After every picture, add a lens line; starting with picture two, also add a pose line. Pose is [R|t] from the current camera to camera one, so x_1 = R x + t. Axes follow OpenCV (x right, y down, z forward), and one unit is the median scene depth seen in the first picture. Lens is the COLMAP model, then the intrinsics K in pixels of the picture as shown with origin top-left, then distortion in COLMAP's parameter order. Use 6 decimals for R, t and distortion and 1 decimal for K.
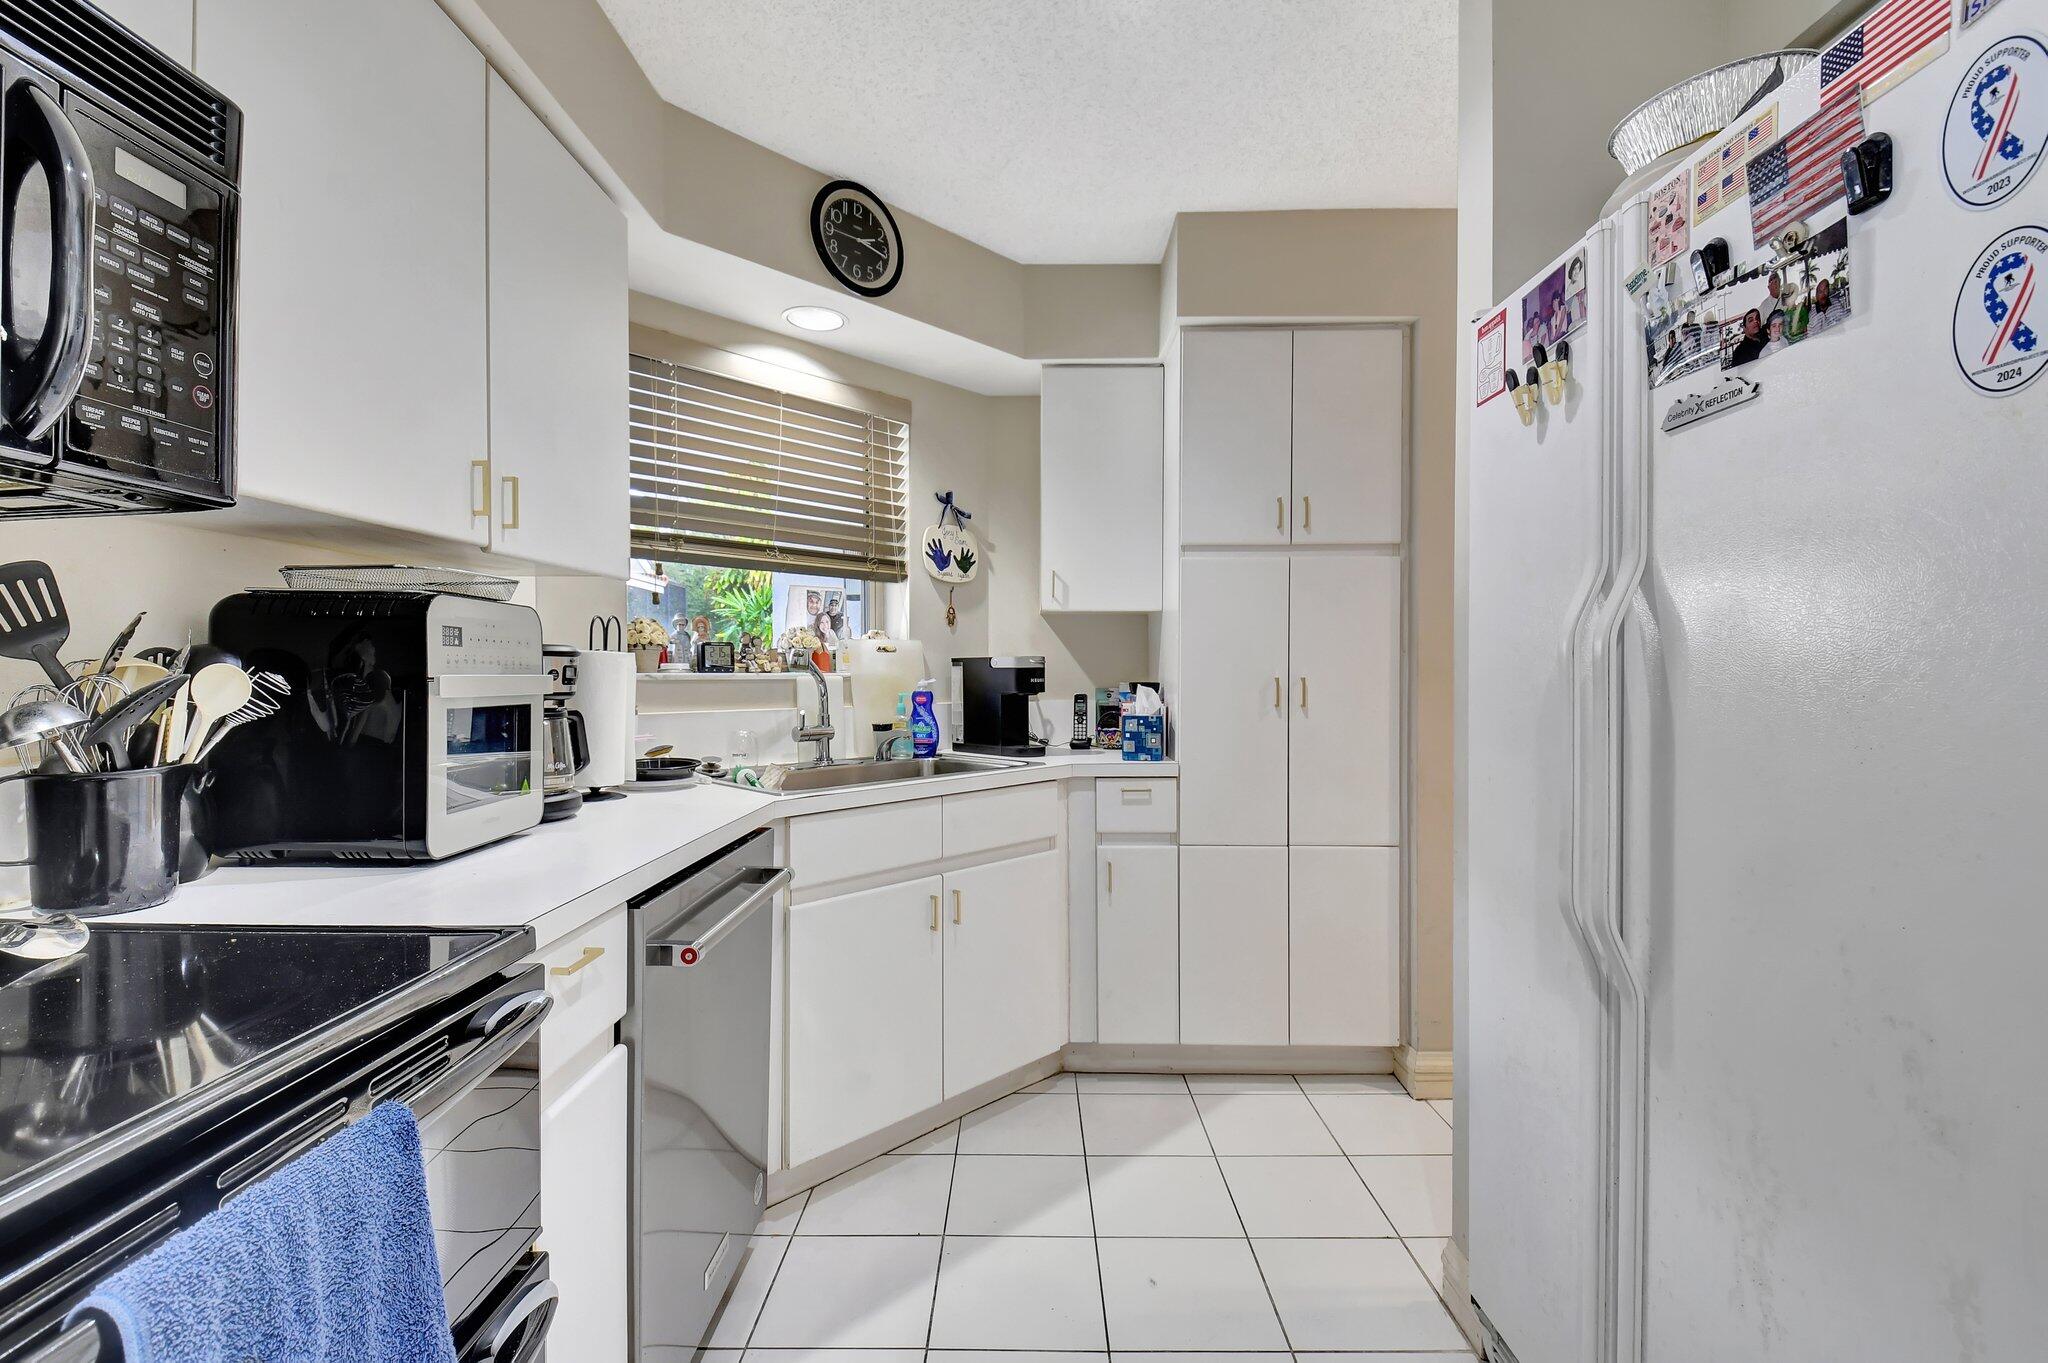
lens RADIAL K [[908.0, 0, 1023.4], [0, 908.0, 678.1], [0, 0, 1]] dist [0.042655, -0.036813]
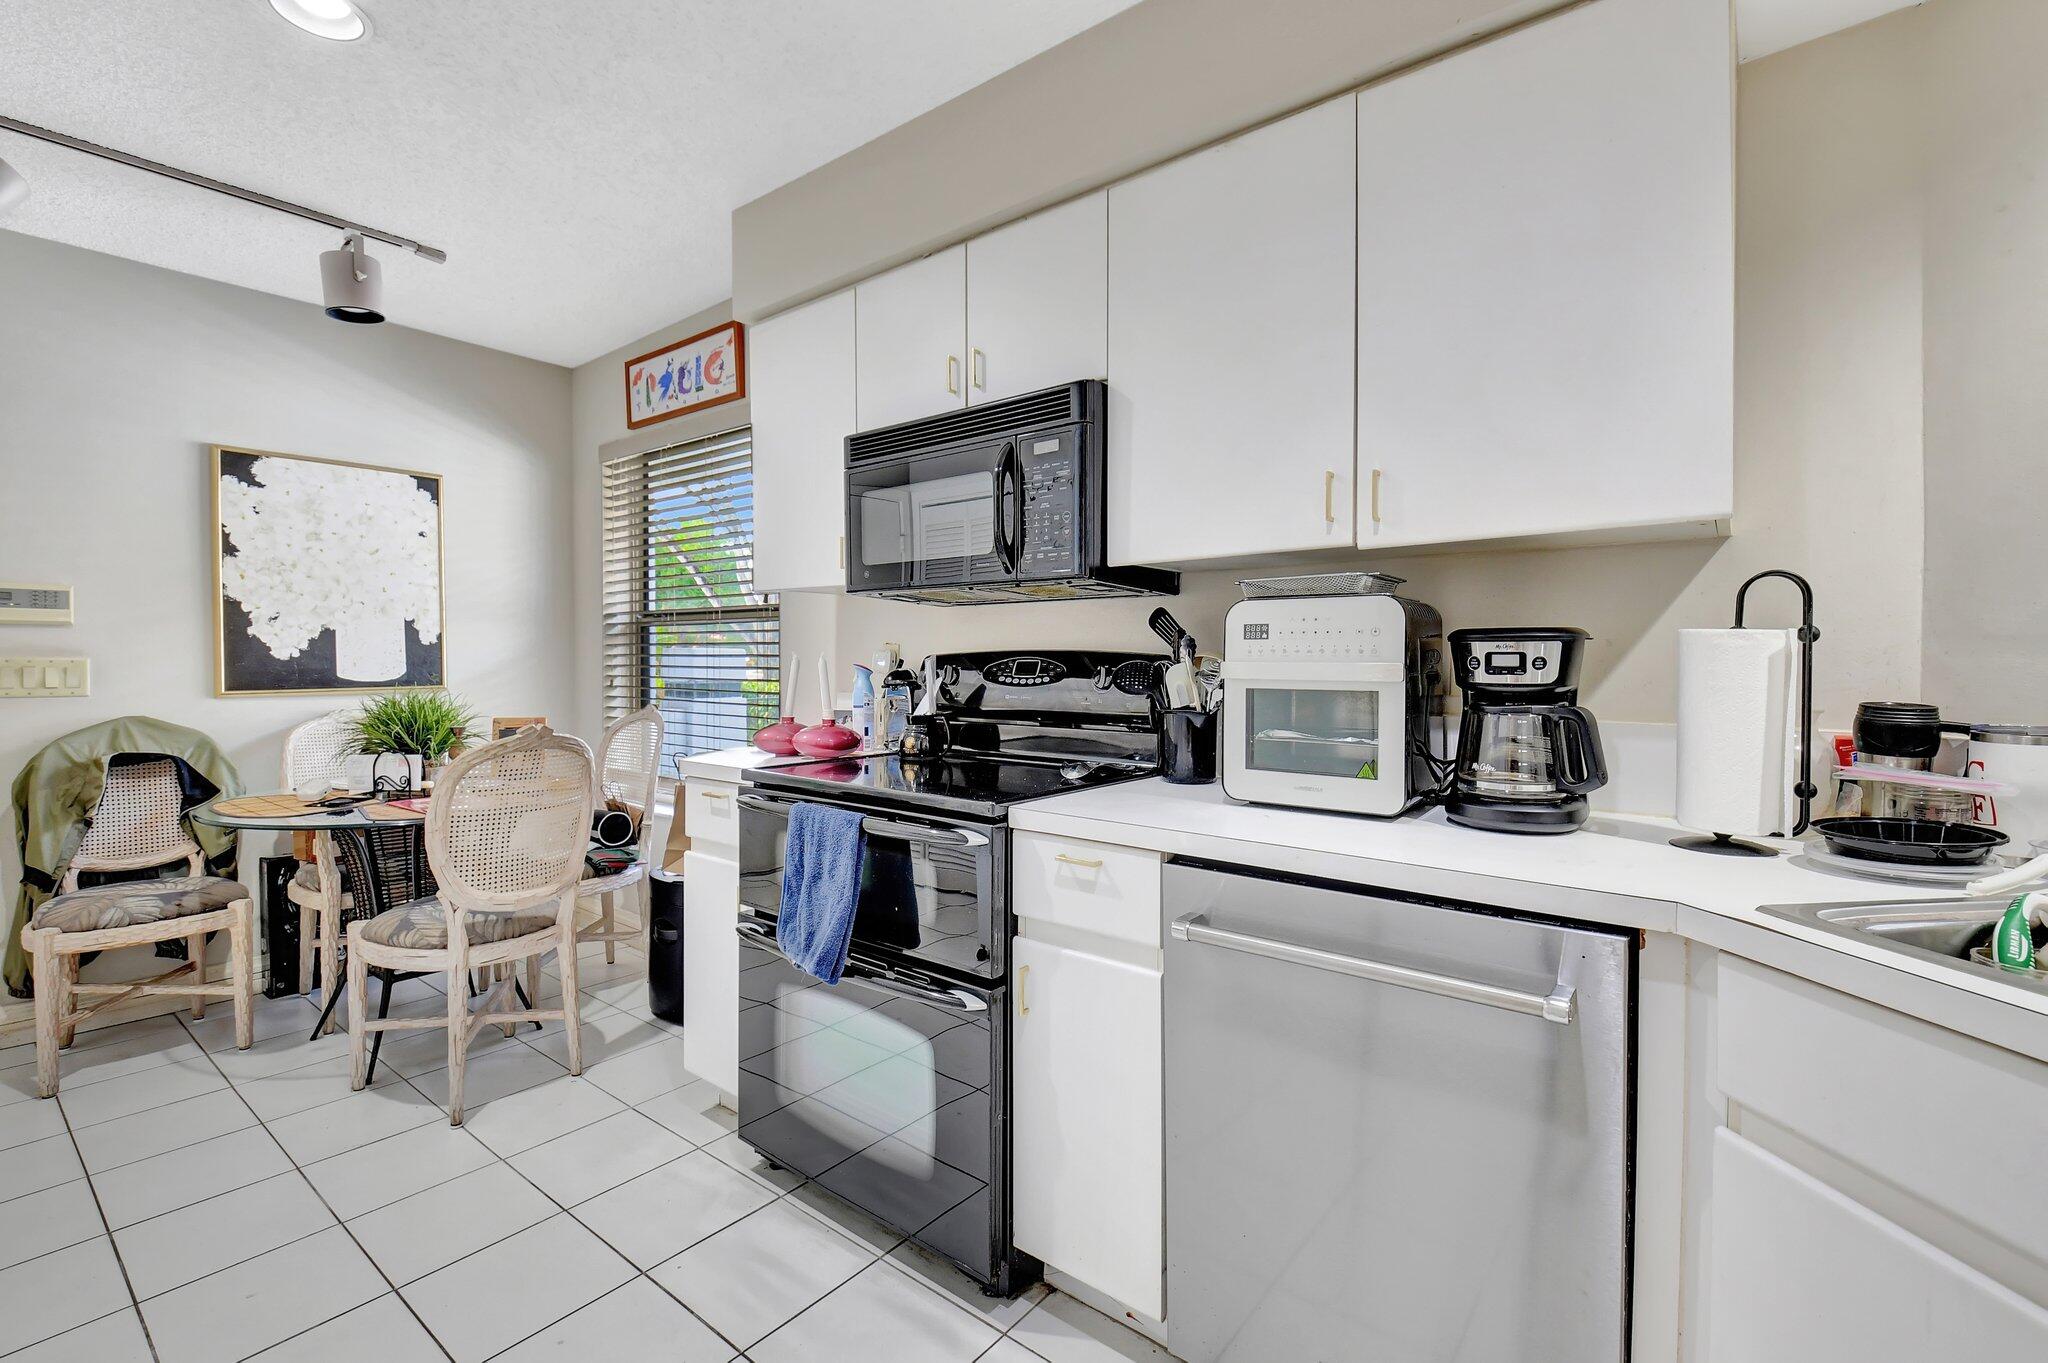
lens RADIAL K [[907.6, 0, 1011.7], [0, 907.6, 673.6], [0, 0, 1]] dist [0.042138, -0.032836]
pose [[-0.634683, 0.004944, -0.772757, 0.303622], [-0.009975, 0.999844, 0.014589, -0.001584], [0.772708, 0.016968, -0.634535, 0.823619]]
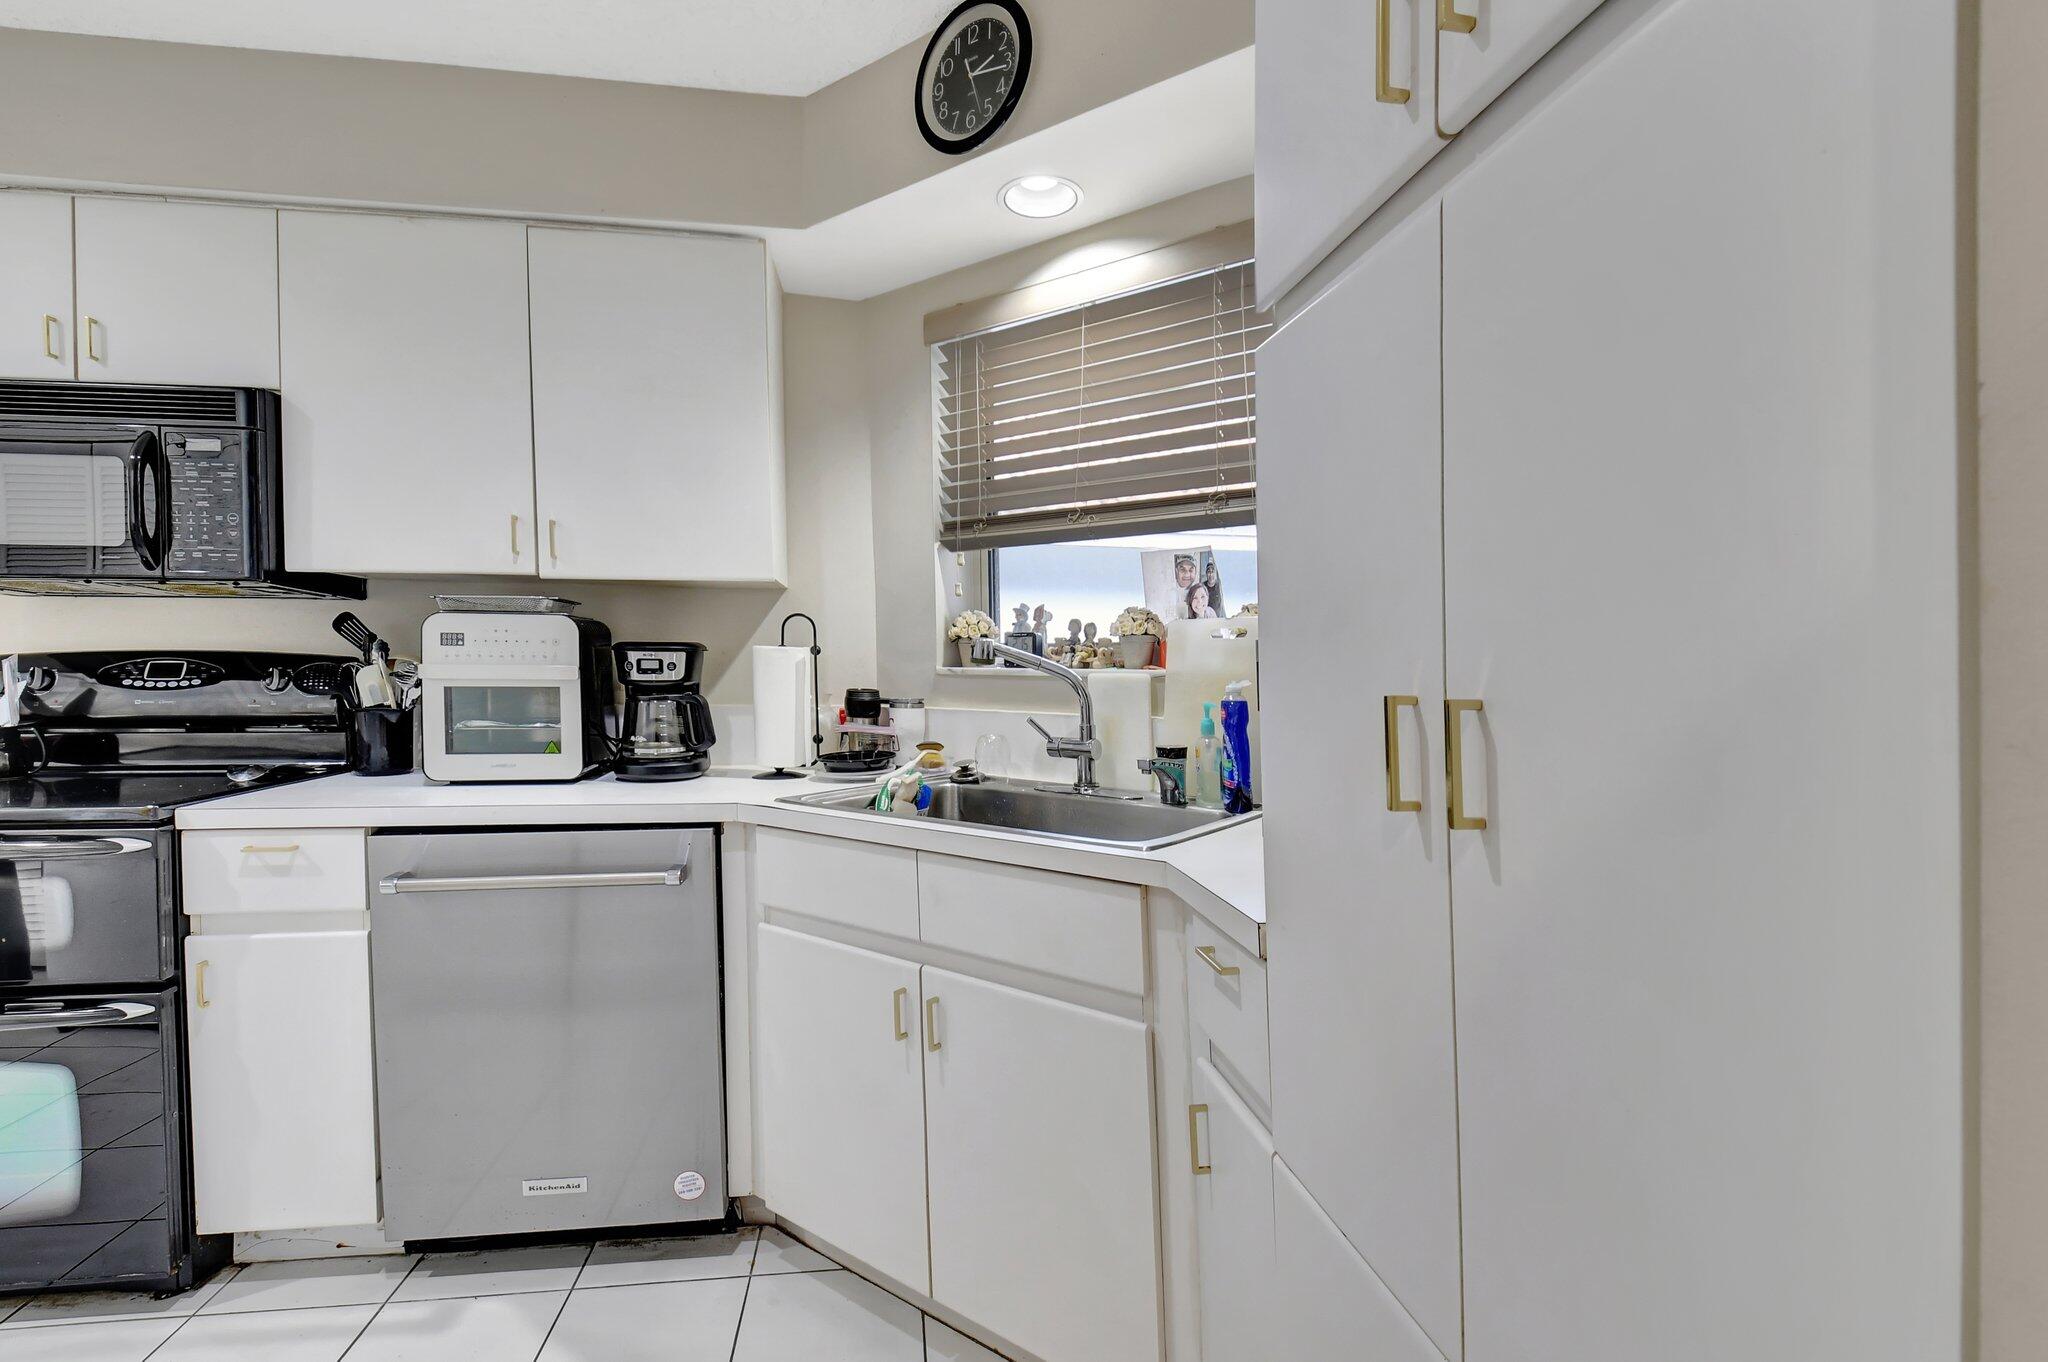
lens RADIAL K [[872.8, 0, 1025.9], [0, 872.8, 700.9], [0, 0, 1]] dist [0.002064, -0.006786]
pose [[0.159405, 0.037433, -0.986503, 0.523232], [-0.012571, 0.999277, 0.035887, -0.004296], [0.987133, 0.006681, 0.159760, 0.917960]]
